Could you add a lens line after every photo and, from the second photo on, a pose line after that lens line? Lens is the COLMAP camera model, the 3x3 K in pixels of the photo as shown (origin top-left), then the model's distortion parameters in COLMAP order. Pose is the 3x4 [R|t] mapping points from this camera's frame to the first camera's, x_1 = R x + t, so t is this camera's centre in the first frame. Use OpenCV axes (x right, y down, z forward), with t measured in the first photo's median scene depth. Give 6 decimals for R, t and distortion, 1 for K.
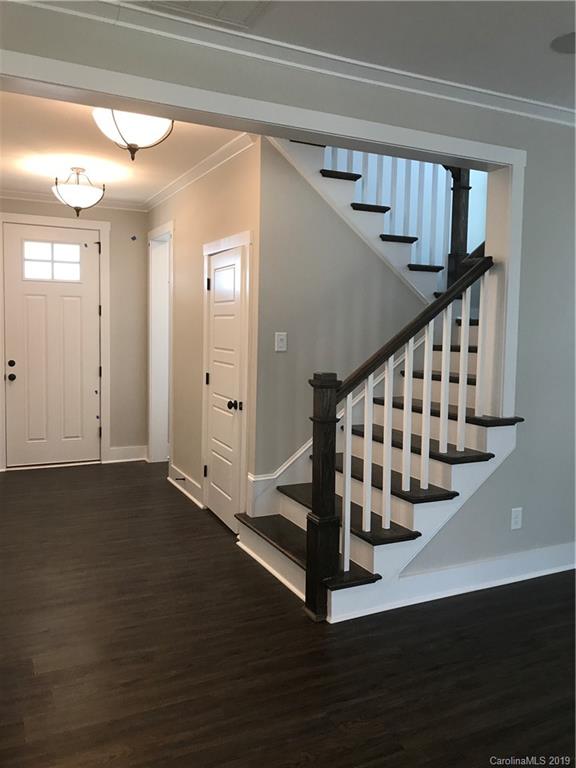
lens RADIAL K [[633.5, 0, 288.8], [0, 633.5, 383.4], [0, 0, 1]] dist [0.010458, -0.009864]
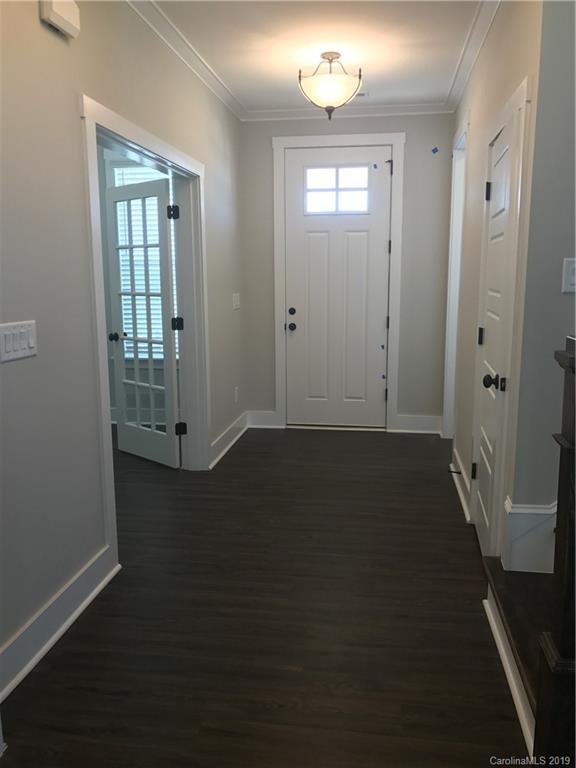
lens RADIAL K [[633.5, 0, 288.8], [0, 633.5, 379.4], [0, 0, 1]] dist [0.010458, -0.009864]
pose [[0.829390, 0.071383, -0.554091, 0.059694], [-0.030865, 0.996143, 0.082132, -0.008400], [0.557817, -0.051018, 0.828395, 0.251902]]
